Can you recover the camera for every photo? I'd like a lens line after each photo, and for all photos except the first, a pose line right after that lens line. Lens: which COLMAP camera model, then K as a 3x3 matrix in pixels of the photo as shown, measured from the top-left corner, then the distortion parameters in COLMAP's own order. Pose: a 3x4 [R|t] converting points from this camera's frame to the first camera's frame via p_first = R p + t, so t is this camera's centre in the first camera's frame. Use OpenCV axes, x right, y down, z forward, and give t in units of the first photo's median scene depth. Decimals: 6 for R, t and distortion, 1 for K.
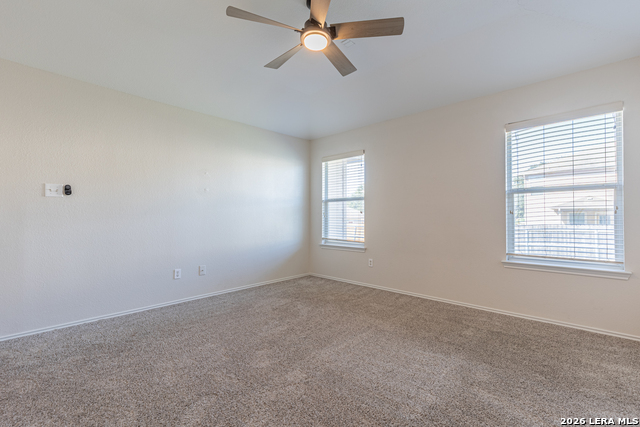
lens RADIAL K [[300.5, 0, 320.0], [0, 300.5, 213.5], [0, 0, 1]] dist [0.093459, -0.000168]
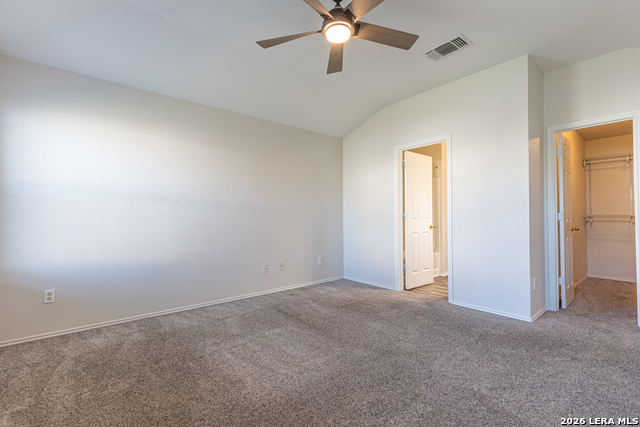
lens RADIAL K [[290.5, 0, 320.0], [0, 290.5, 213.5], [0, 0, 1]] dist [0.003087, -0.000144]
pose [[-0.994766, 0.004374, 0.102088, -0.006693], [0.002118, 0.999751, -0.022196, 0.003571], [-0.102159, -0.021864, -0.994528, 0.326436]]
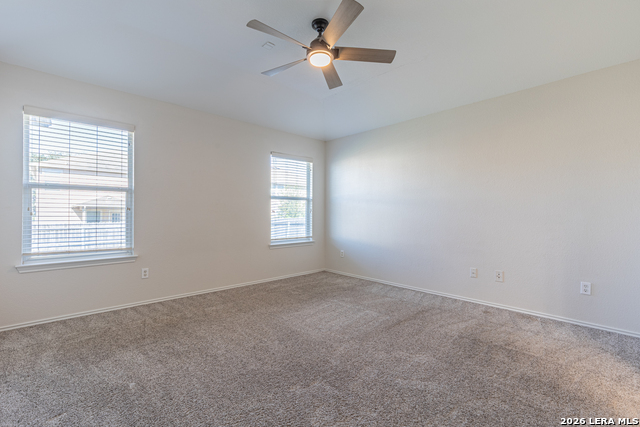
lens RADIAL K [[290.5, 0, 320.0], [0, 290.5, 213.5], [0, 0, 1]] dist [0.003087, -0.000144]
pose [[0.066363, 0.000354, 0.997796, -0.183442], [-0.010686, 0.999943, 0.000356, 0.000962], [-0.997738, -0.010686, 0.066363, 0.161558]]
